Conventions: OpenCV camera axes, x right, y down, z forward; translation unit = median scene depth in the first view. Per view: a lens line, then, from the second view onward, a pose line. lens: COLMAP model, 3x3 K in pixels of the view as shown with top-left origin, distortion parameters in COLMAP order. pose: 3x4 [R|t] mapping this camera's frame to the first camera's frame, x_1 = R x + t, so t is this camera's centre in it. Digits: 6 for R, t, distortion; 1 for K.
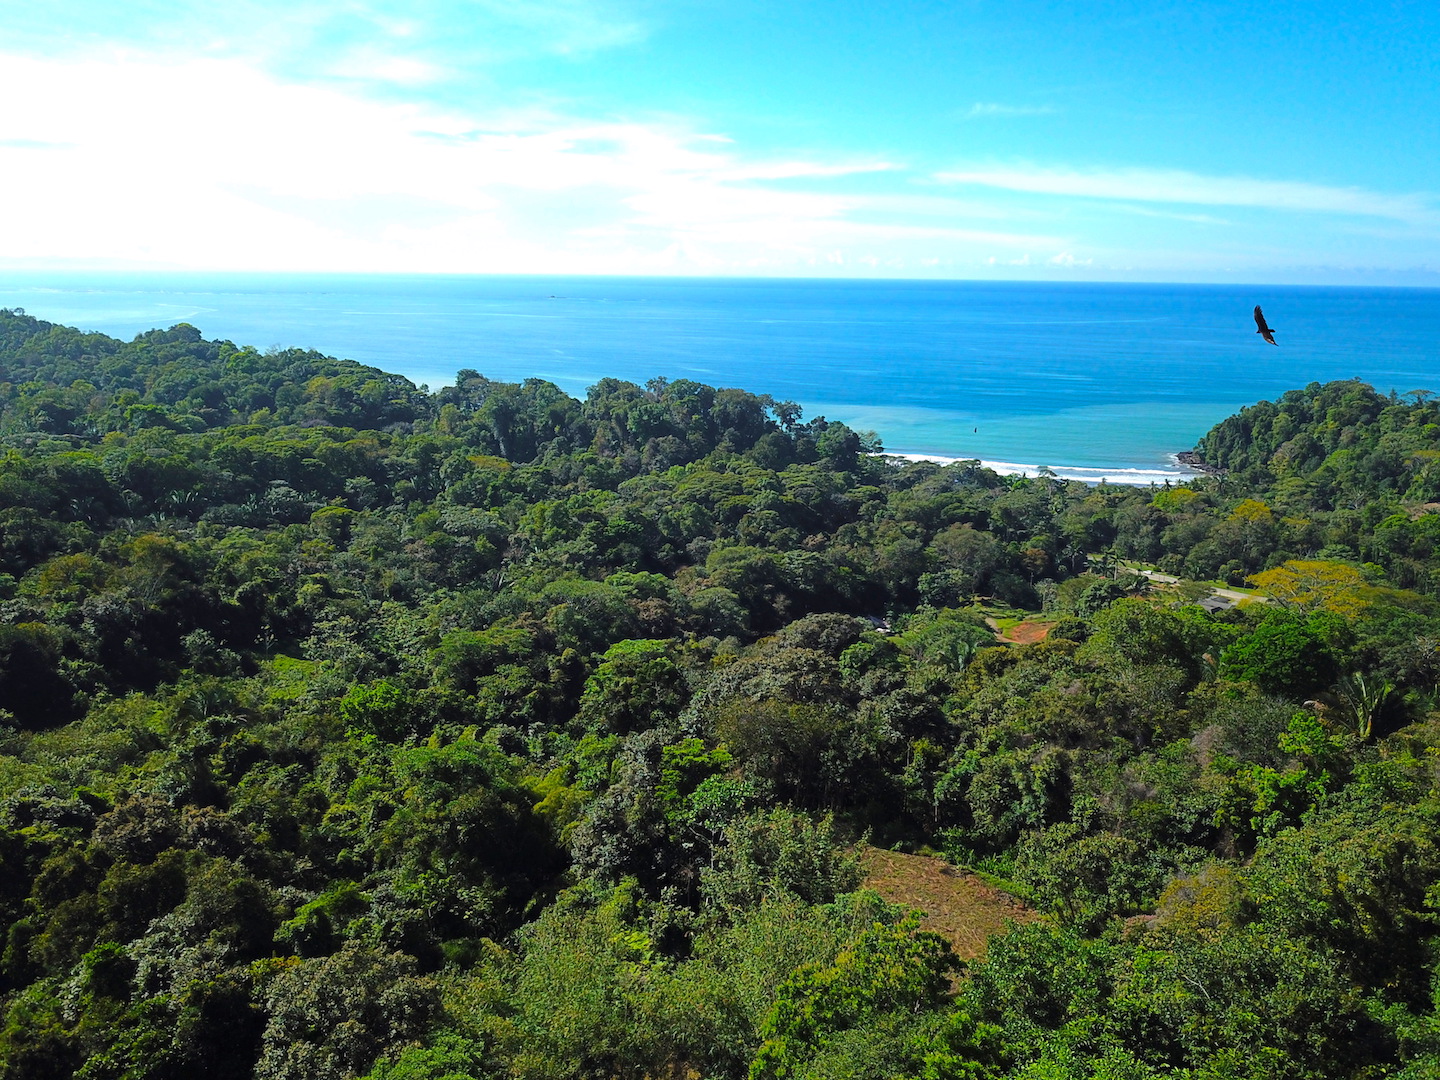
lens RADIAL K [[1095.4, 0, 706.1], [0, 1095.4, 534.5], [0, 0, 1]] dist [0.008188, -0.004712]
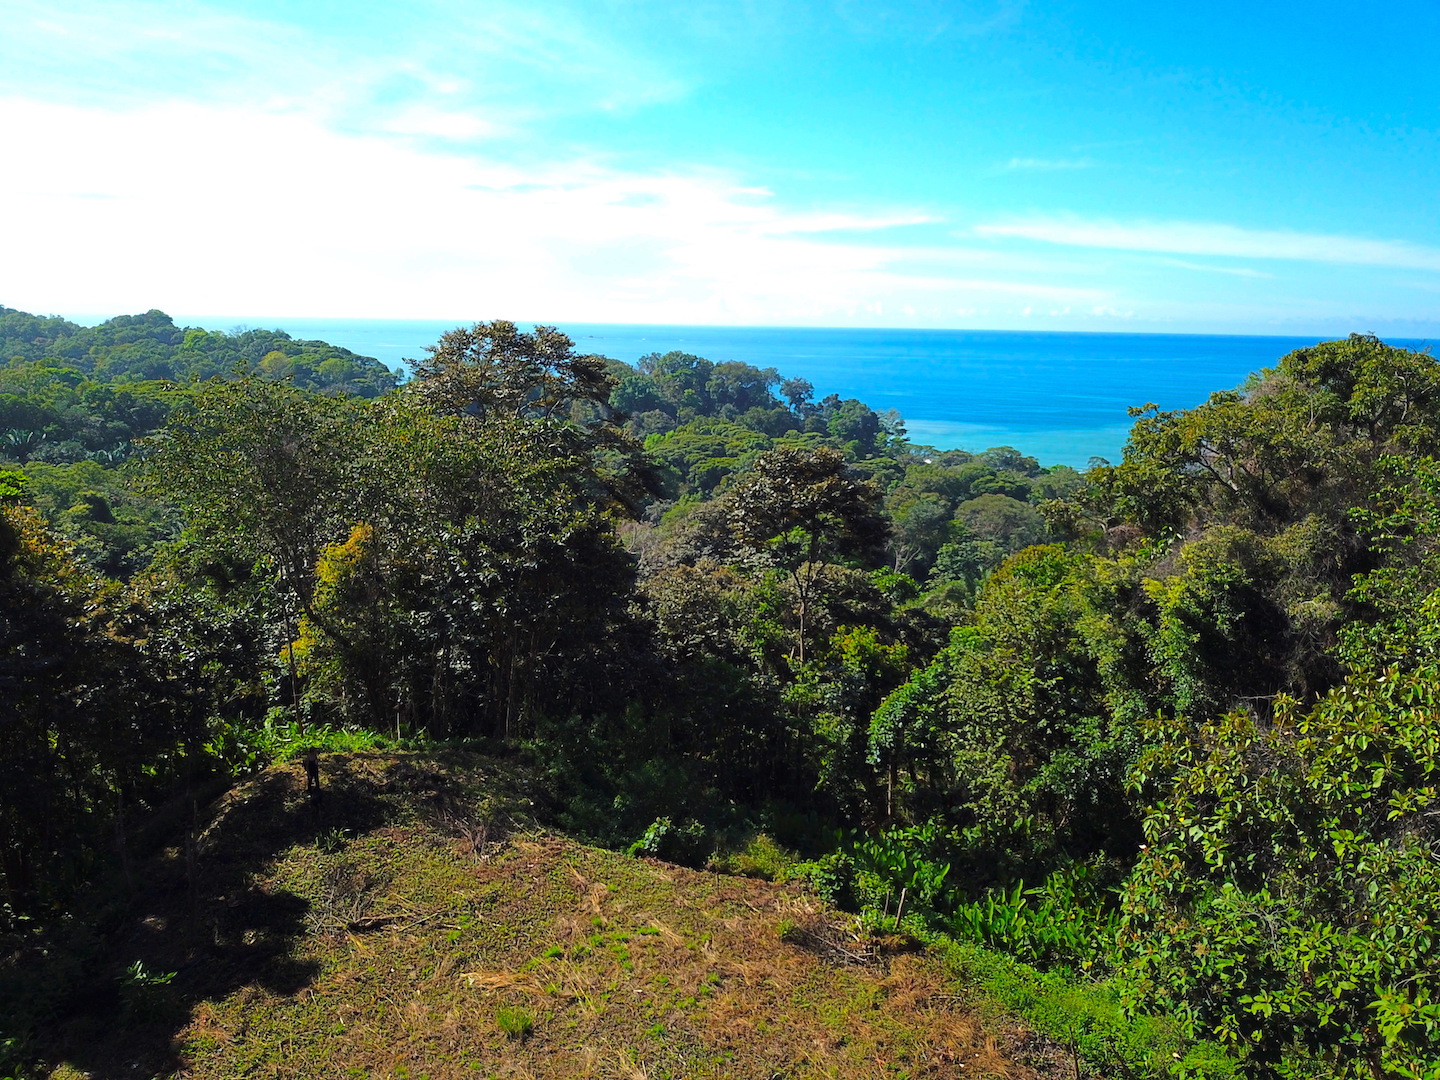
lens RADIAL K [[1095.4, 0, 706.1], [0, 1095.4, 534.5], [0, 0, 1]] dist [0.008188, -0.004712]
pose [[0.999269, 0.013184, -0.035886, 0.074410], [-0.014686, 0.999013, -0.041914, 0.083672], [0.035298, 0.042411, 0.998477, 0.275699]]
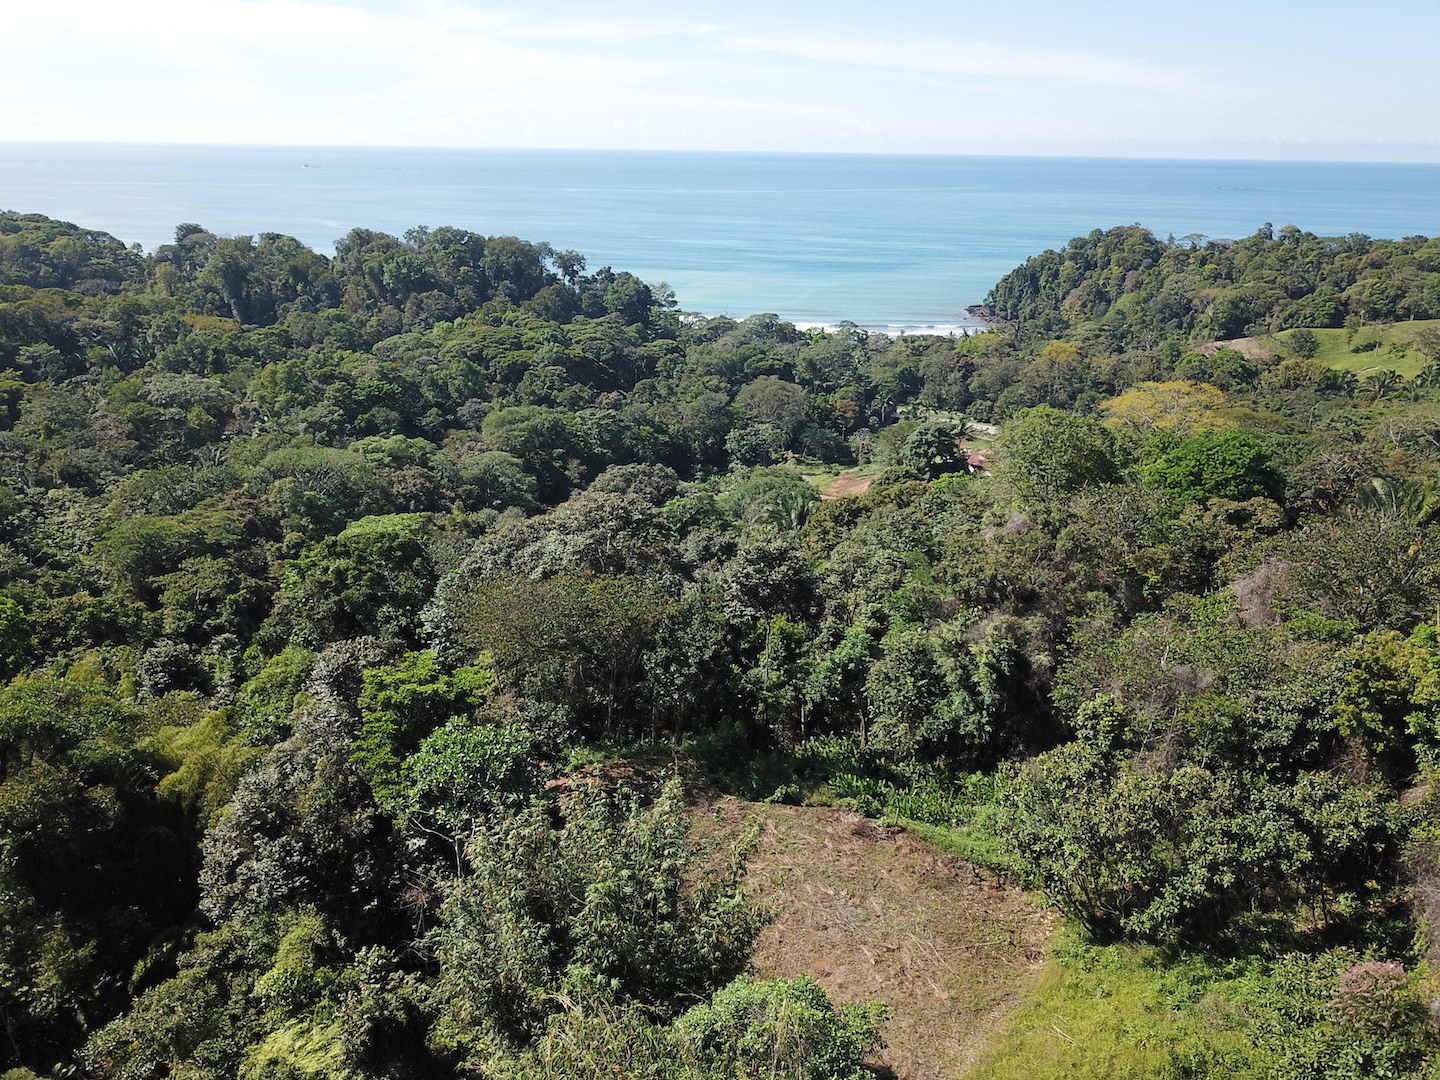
lens RADIAL K [[1098.2, 0, 706.7], [0, 1098.2, 536.5], [0, 0, 1]] dist [0.004494, 0.002063]
pose [[0.981011, -0.063475, 0.183269, 0.012381], [0.043083, 0.992640, 0.113183, 0.026587], [-0.189104, -0.103138, 0.976526, 0.160722]]
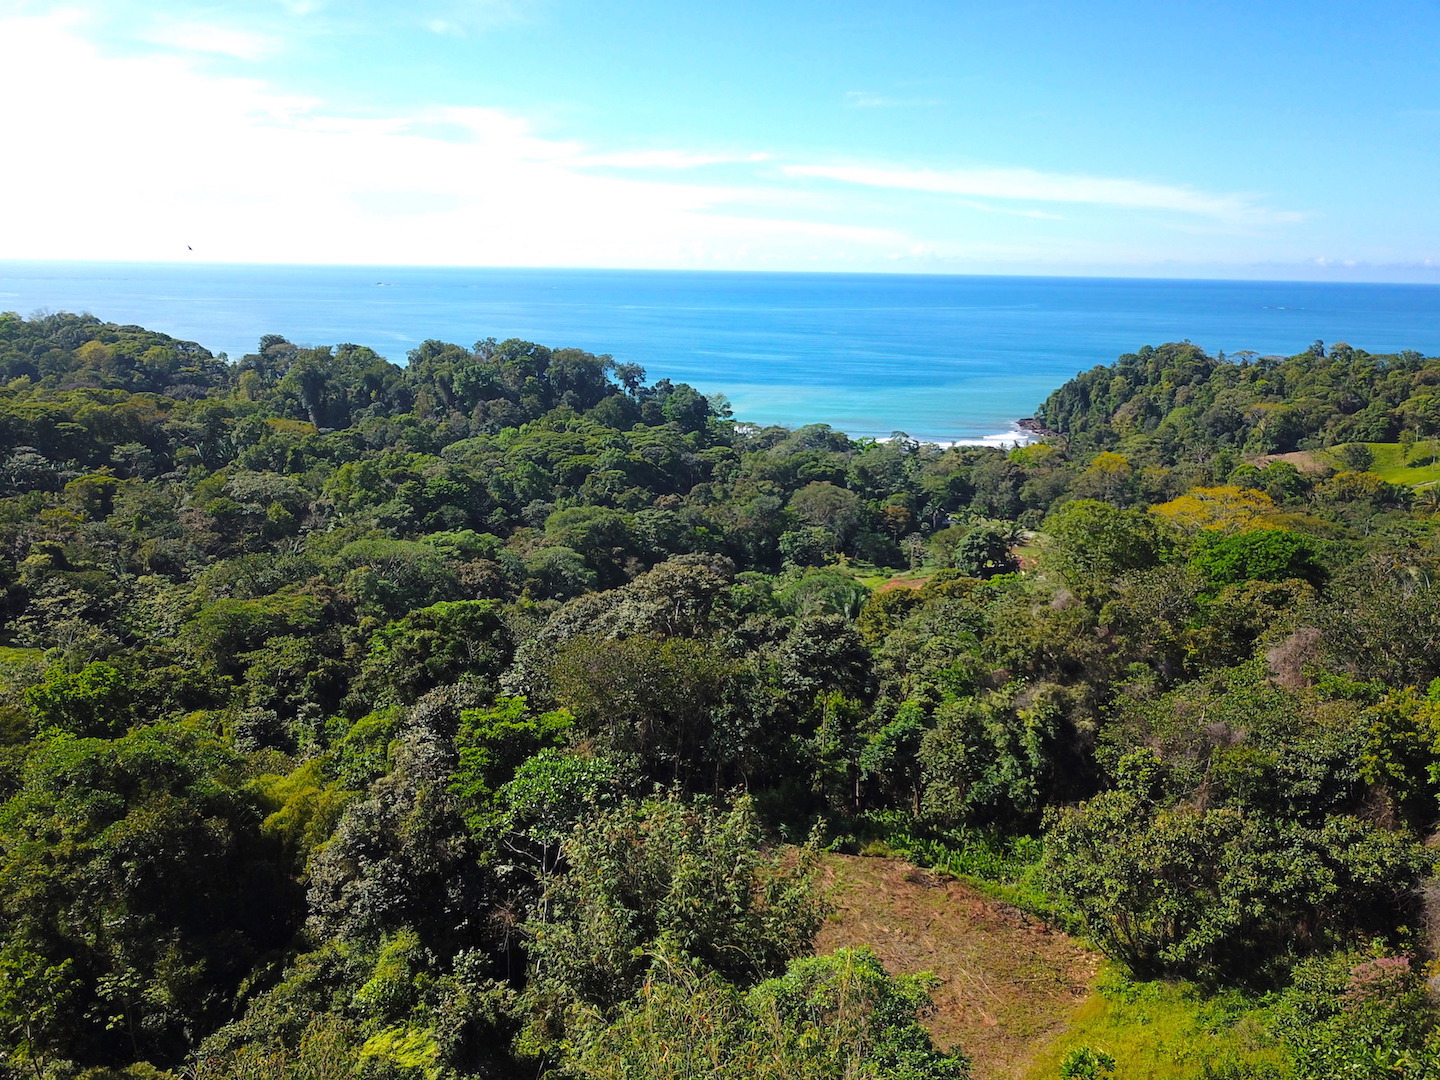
lens RADIAL K [[1095.4, 0, 706.1], [0, 1095.4, 534.5], [0, 0, 1]] dist [0.008188, -0.004712]
pose [[0.989358, -0.030461, 0.142278, 0.004498], [0.029311, 0.999519, 0.010172, 0.034733], [-0.142520, -0.005894, 0.989774, 0.139554]]
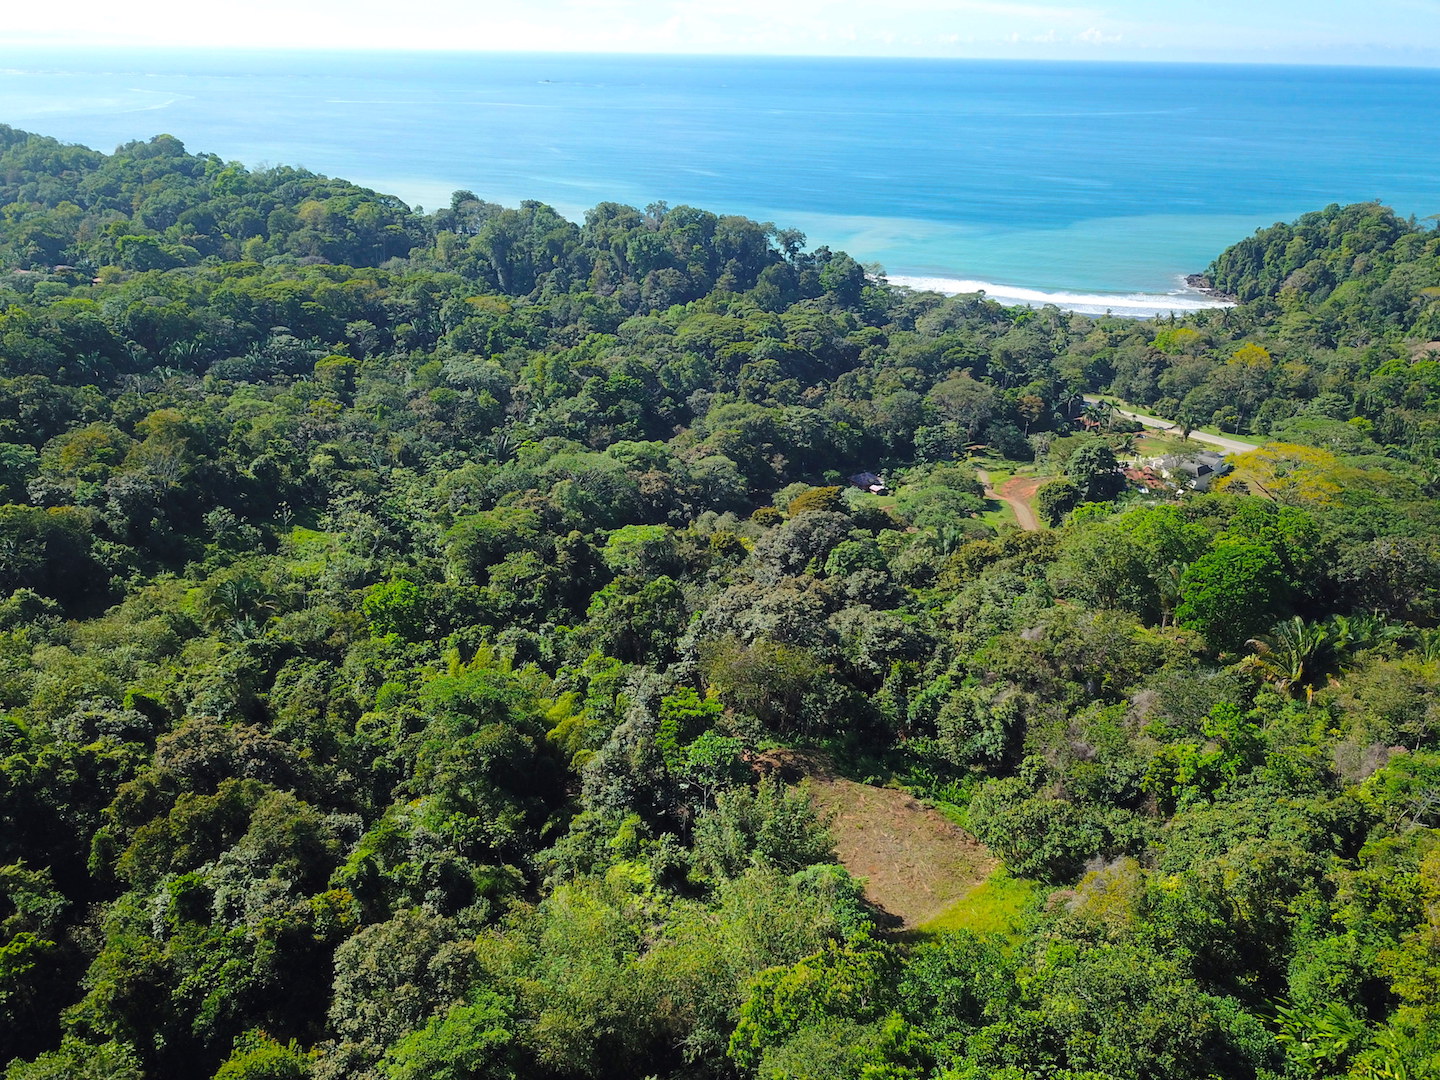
lens RADIAL K [[1095.4, 0, 706.1], [0, 1095.4, 534.5], [0, 0, 1]] dist [0.008188, -0.004712]
pose [[0.999994, 0.002861, -0.001780, 0.002636], [-0.002493, 0.983580, 0.180453, -0.064377], [0.002267, -0.180447, 0.983582, -0.026482]]
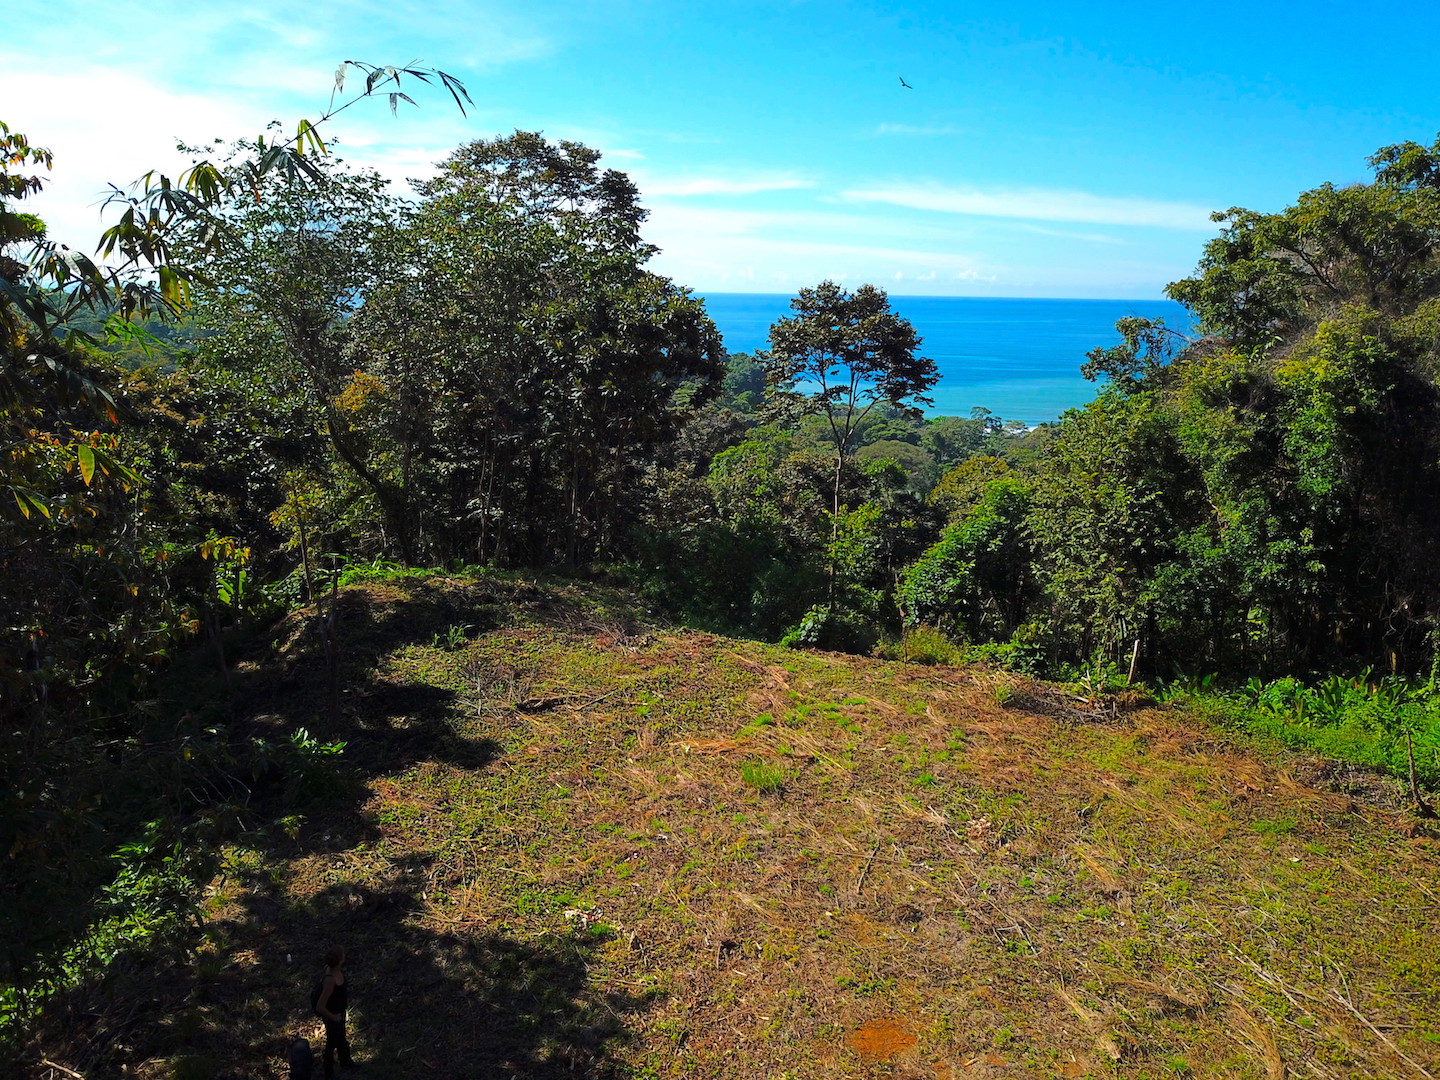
lens RADIAL K [[1095.4, 0, 706.1], [0, 1095.4, 534.5], [0, 0, 1]] dist [0.008188, -0.004712]
pose [[0.997041, -0.010506, 0.076150, 0.050811], [0.011463, 0.999861, -0.012137, 0.100839], [-0.076012, 0.012974, 0.997023, 0.288311]]
